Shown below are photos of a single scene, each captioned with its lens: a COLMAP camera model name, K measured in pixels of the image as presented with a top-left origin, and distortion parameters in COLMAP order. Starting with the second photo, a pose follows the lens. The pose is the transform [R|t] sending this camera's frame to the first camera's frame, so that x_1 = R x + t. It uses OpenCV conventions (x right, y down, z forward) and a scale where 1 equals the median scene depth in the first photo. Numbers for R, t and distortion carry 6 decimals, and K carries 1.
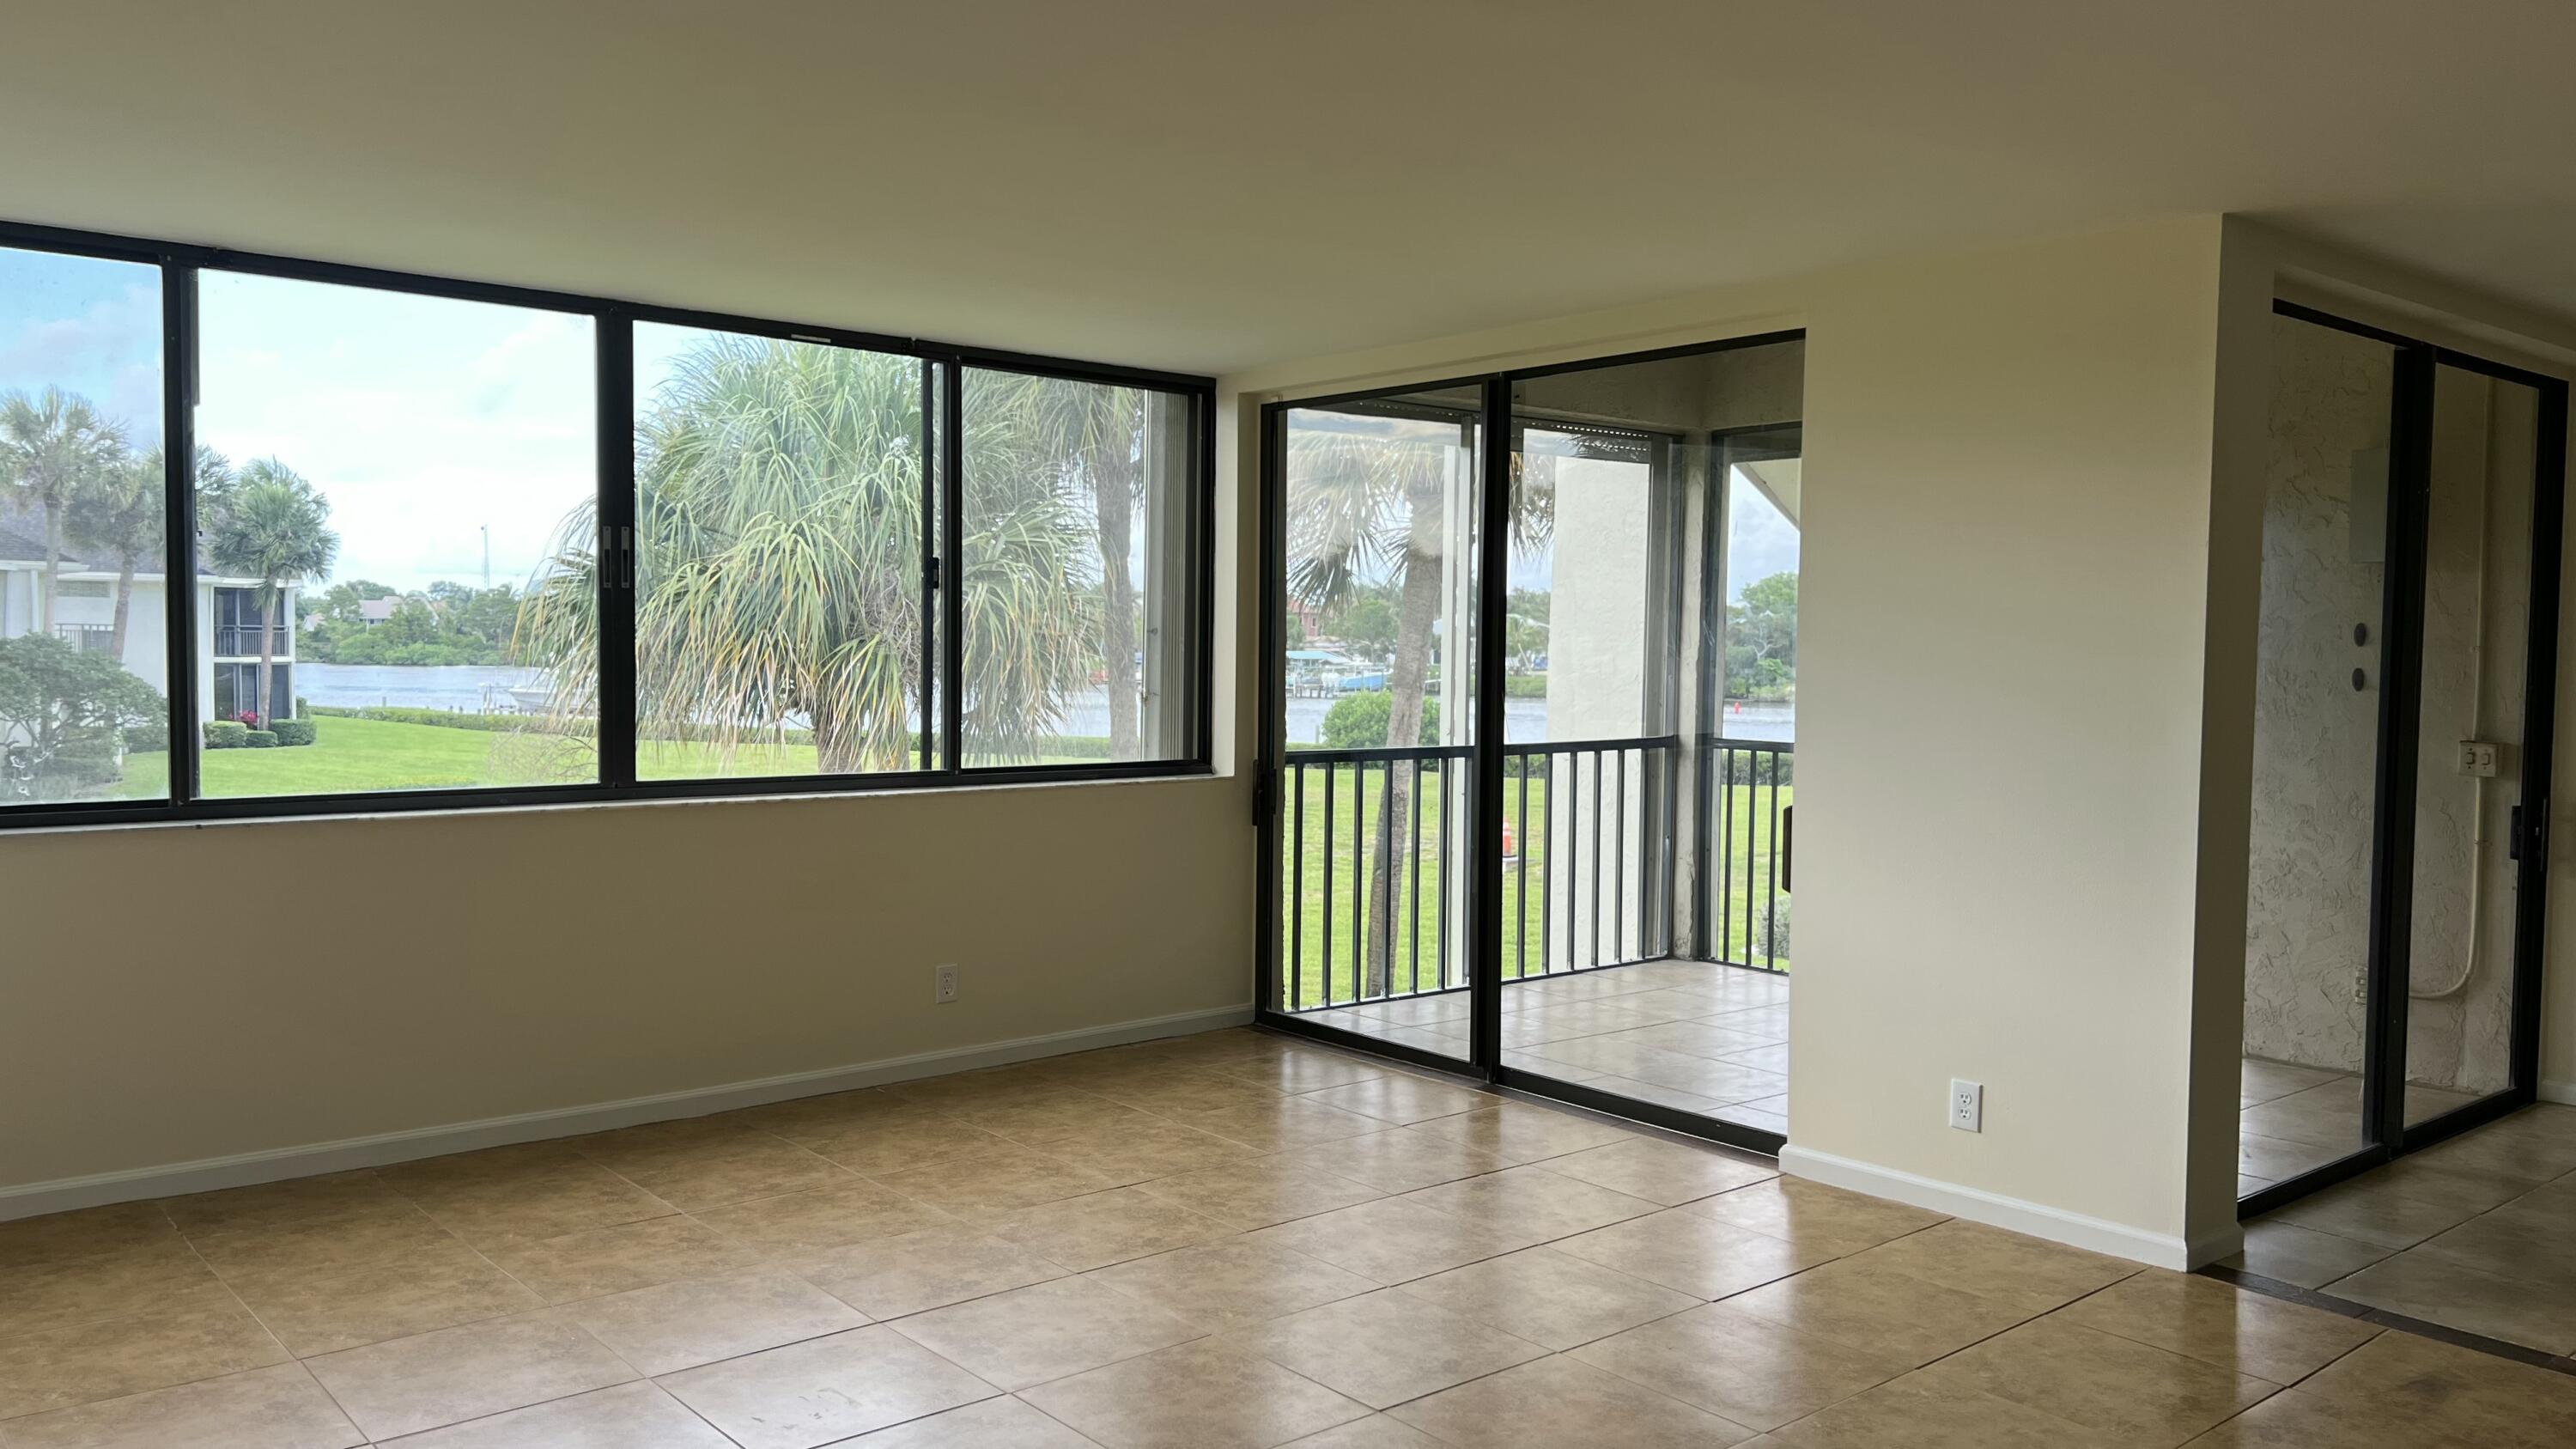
lens RADIAL K [[1943.8, 0, 1292.4], [0, 1943.8, 726.7], [0, 0, 1]] dist [0.057628, -0.049456]
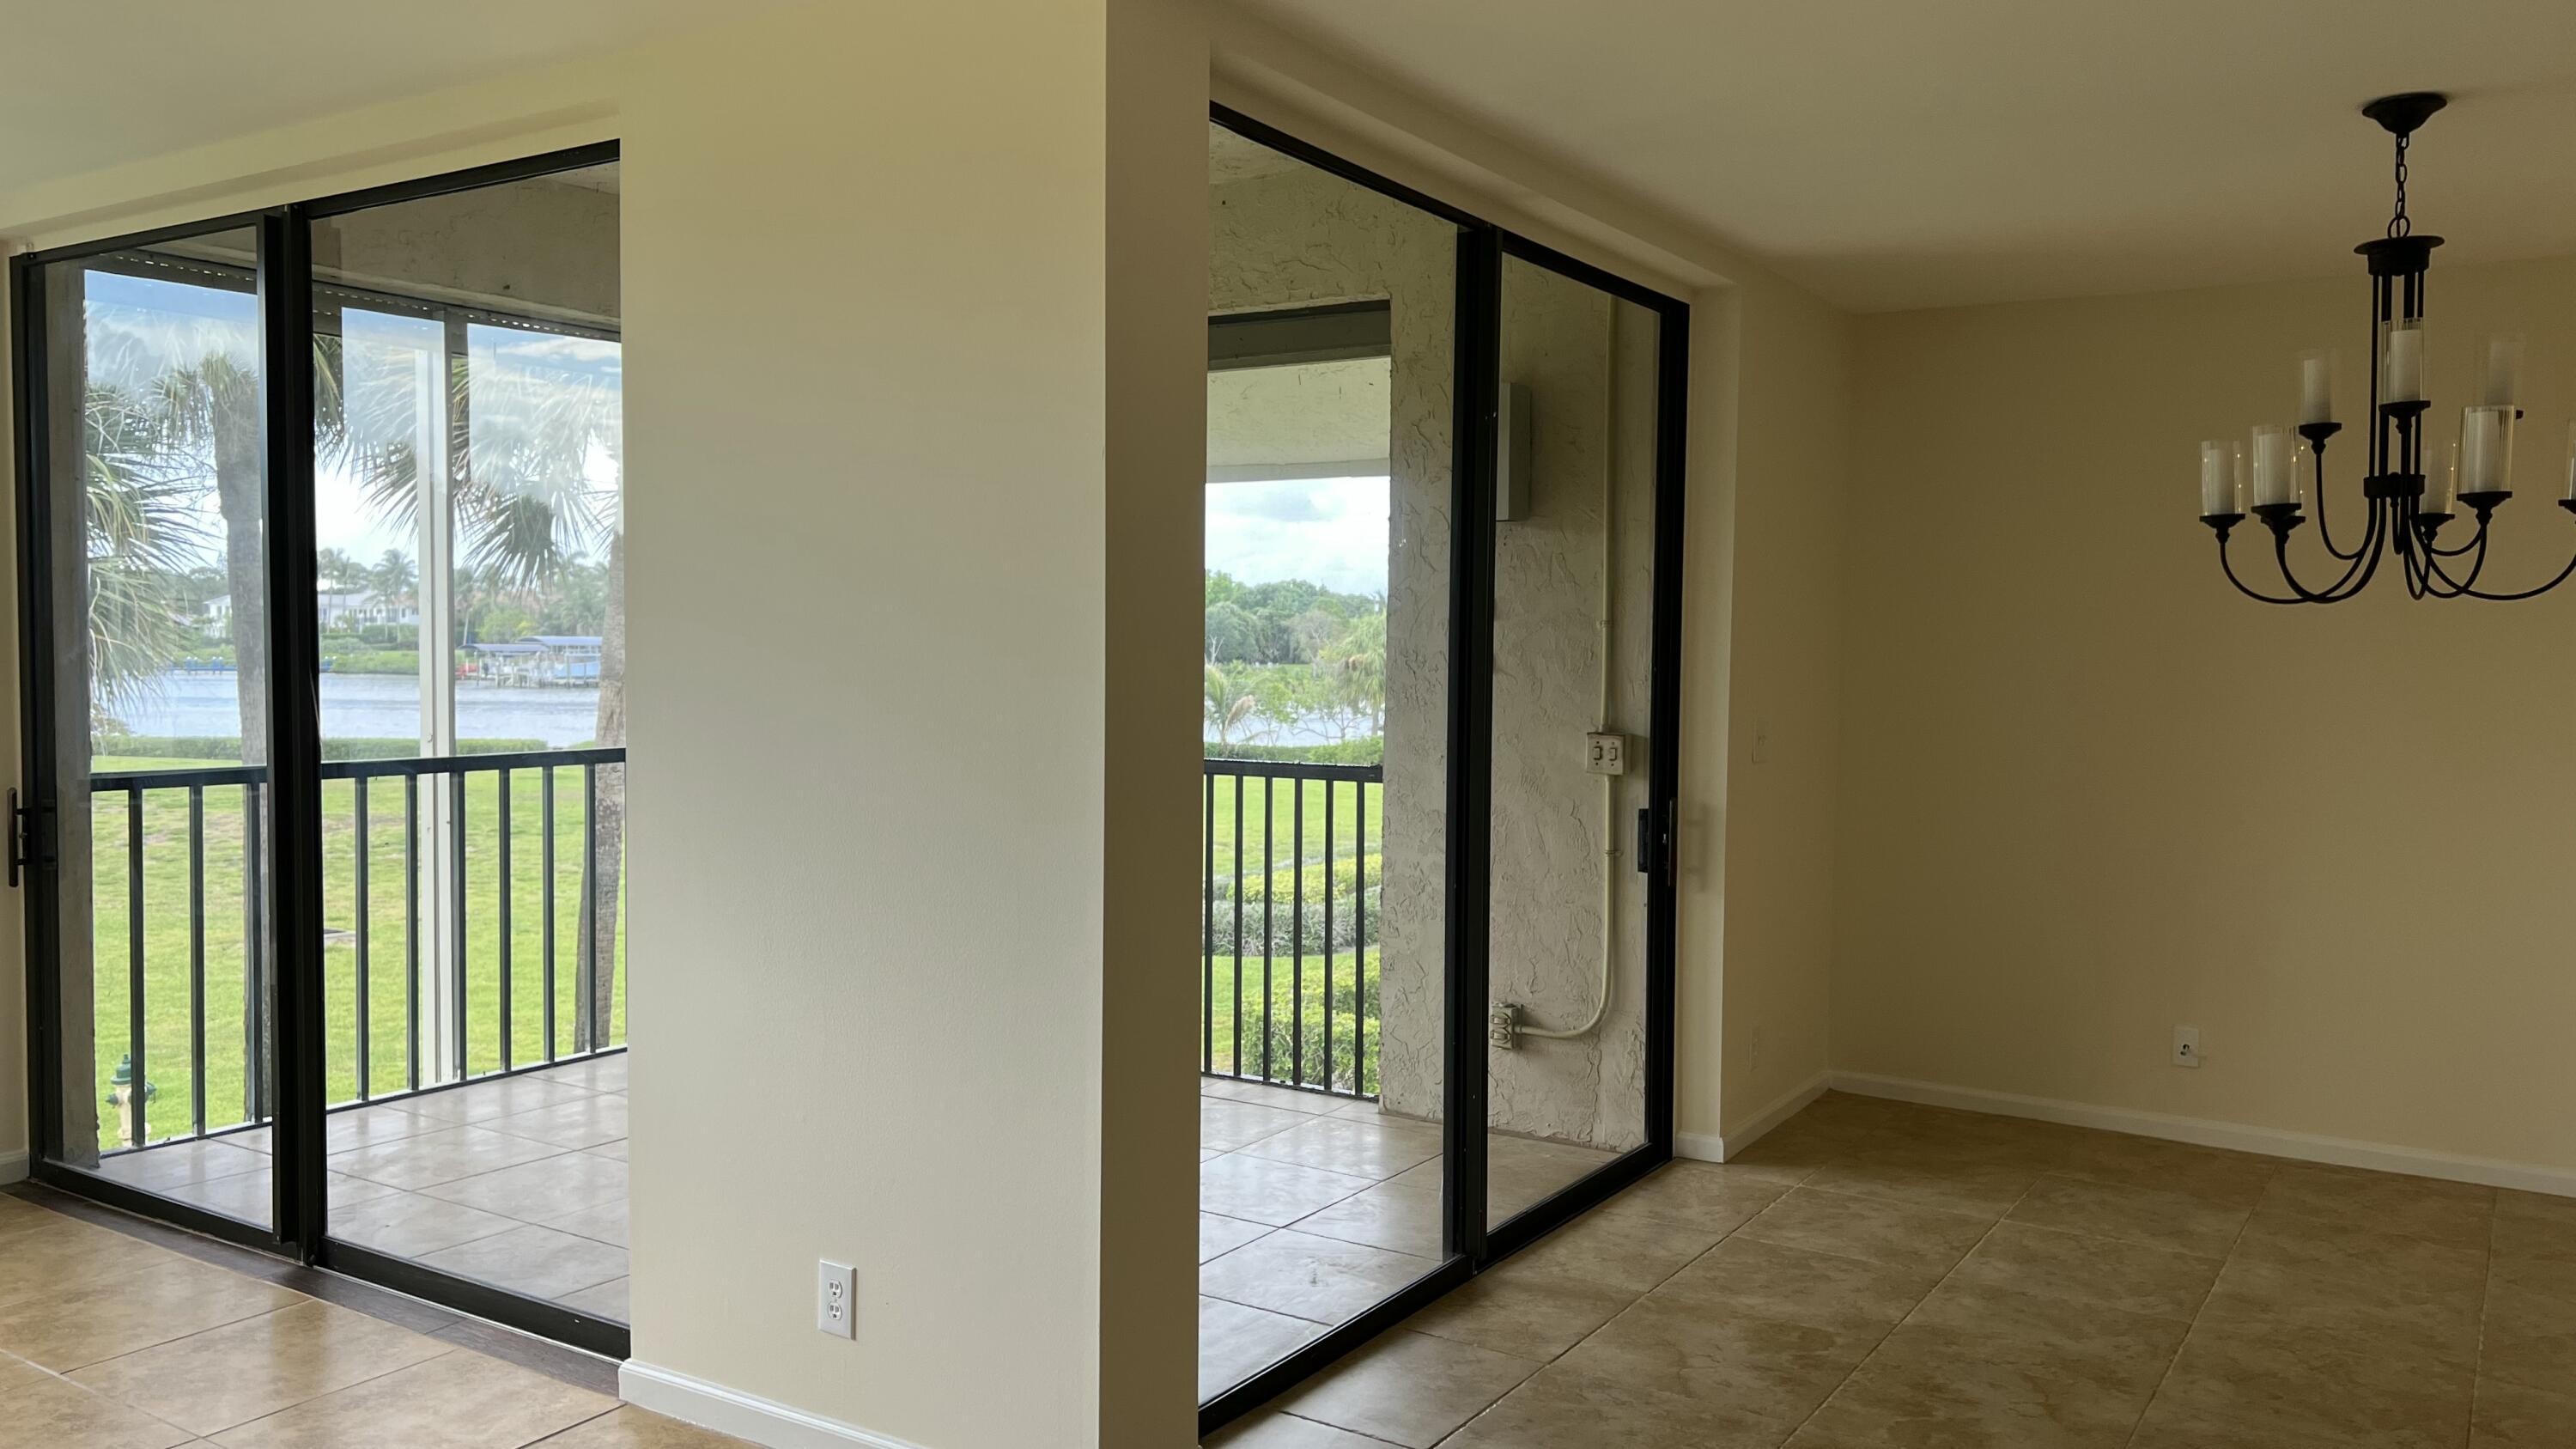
lens RADIAL K [[1943.8, 0, 1281.4], [0, 1943.8, 719.5], [0, 0, 1]] dist [0.057628, -0.049456]
pose [[0.958464, -0.016228, 0.284752, 0.234352], [0.015930, 0.999867, 0.003366, -0.002993], [-0.284769, 0.001310, 0.958595, 0.246087]]
